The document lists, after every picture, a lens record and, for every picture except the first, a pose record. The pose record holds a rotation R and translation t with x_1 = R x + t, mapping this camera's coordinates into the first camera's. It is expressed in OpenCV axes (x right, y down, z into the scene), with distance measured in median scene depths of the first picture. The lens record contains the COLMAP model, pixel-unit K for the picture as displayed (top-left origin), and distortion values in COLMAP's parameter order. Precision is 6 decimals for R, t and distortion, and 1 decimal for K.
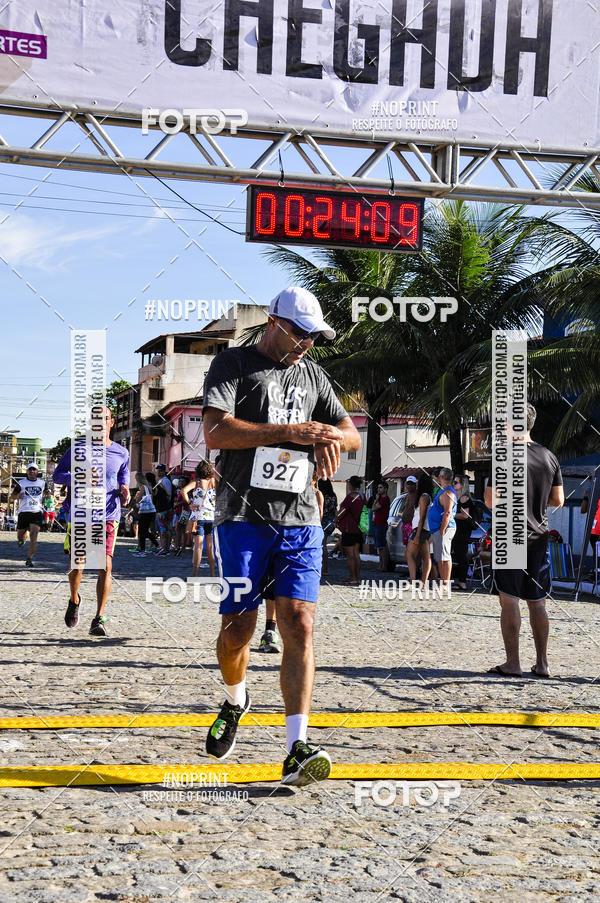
lens RADIAL K [[1883.9, 0, 301.7], [0, 1883.9, 477.9], [0, 0, 1]] dist [0.414034, 0.895937]
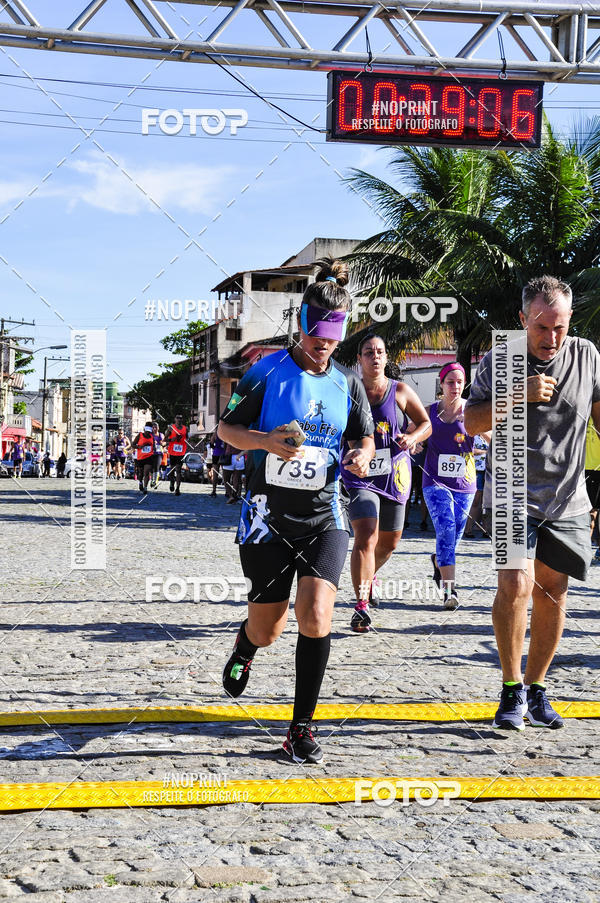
lens RADIAL K [[1883.9, 0, 301.7], [0, 1883.9, 477.9], [0, 0, 1]] dist [0.414034, 0.895937]
pose [[0.998986, -0.011083, -0.043643, -0.005307], [0.012439, 0.999444, 0.030922, -0.002862], [0.043276, -0.031433, 0.998569, 0.156350]]
